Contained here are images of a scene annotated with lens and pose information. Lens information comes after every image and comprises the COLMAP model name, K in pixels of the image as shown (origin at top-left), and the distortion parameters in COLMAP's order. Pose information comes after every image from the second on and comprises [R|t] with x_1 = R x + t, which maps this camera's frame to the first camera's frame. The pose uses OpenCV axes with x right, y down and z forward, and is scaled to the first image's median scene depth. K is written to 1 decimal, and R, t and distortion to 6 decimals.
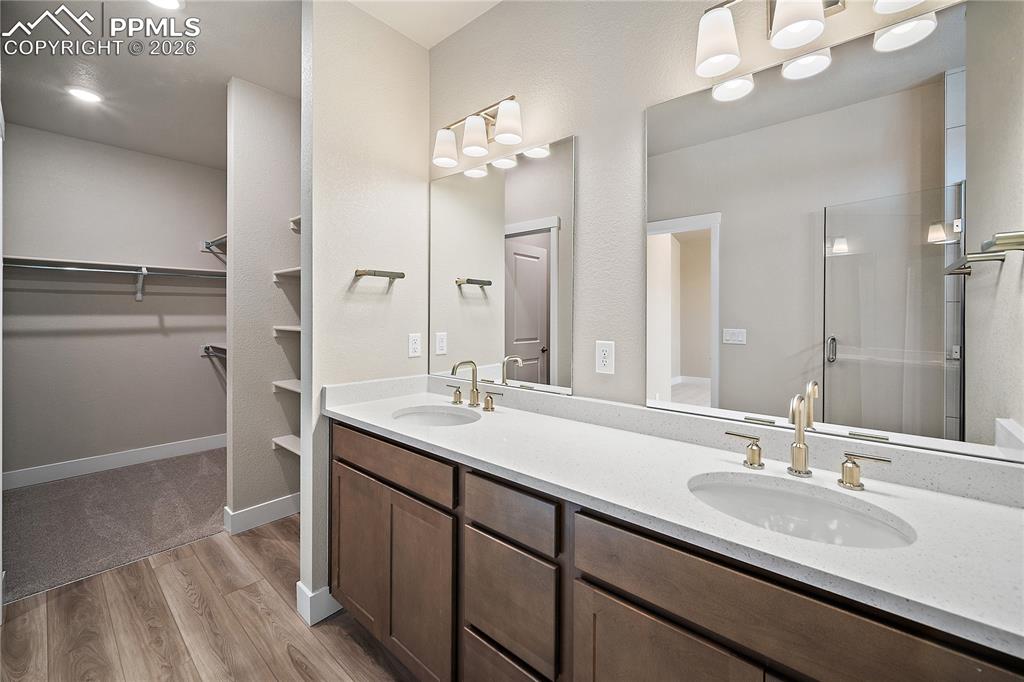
lens RADIAL K [[417.6, 0, 527.4], [0, 417.6, 315.7], [0, 0, 1]] dist [-0.004880, -0.001096]
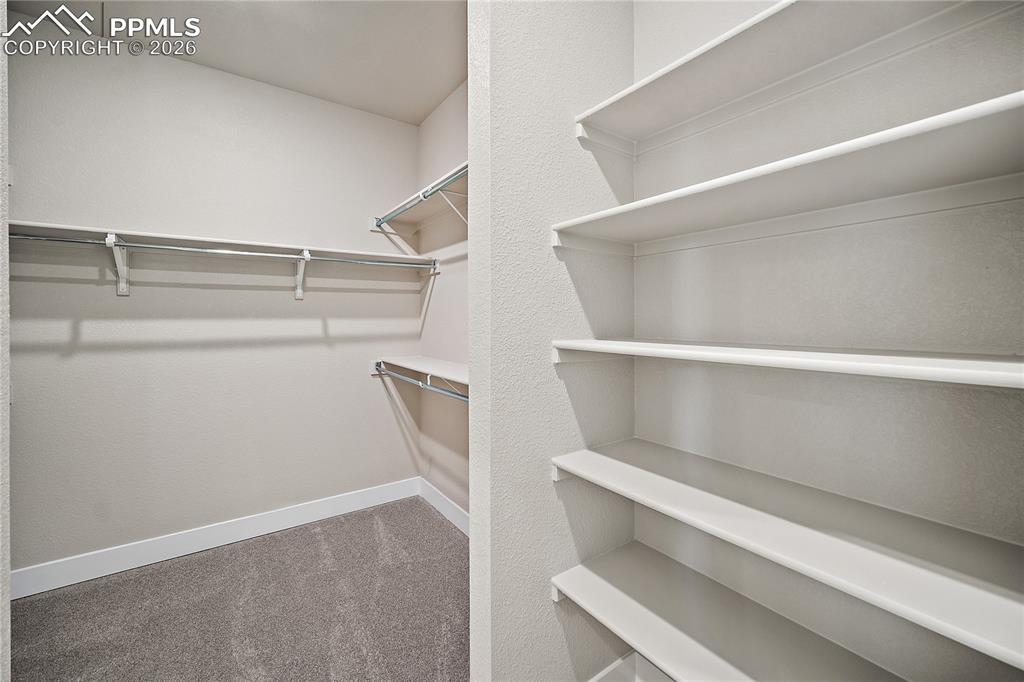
lens RADIAL K [[417.6, 0, 527.9], [0, 417.6, 320.3], [0, 0, 1]] dist [-0.004880, -0.001096]
pose [[0.973373, -0.002982, -0.229206, -0.381343], [0.003644, 0.999990, 0.002465, 0.000508], [0.229197, -0.003234, 0.973375, 0.384909]]
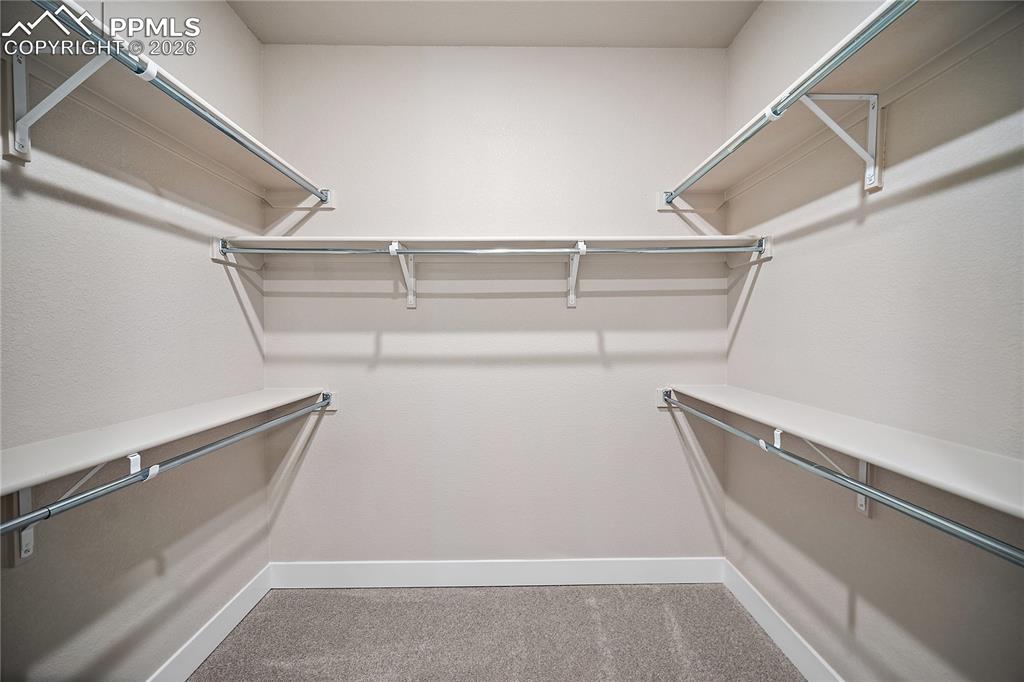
lens RADIAL K [[417.6, 0, 516.6], [0, 417.6, 341.2], [0, 0, 1]] dist [-0.004880, -0.001096]
pose [[0.662235, 0.012434, -0.749193, -0.546294], [0.005966, 0.999743, 0.021866, -0.001325], [0.749272, -0.018950, 0.661991, 0.553241]]
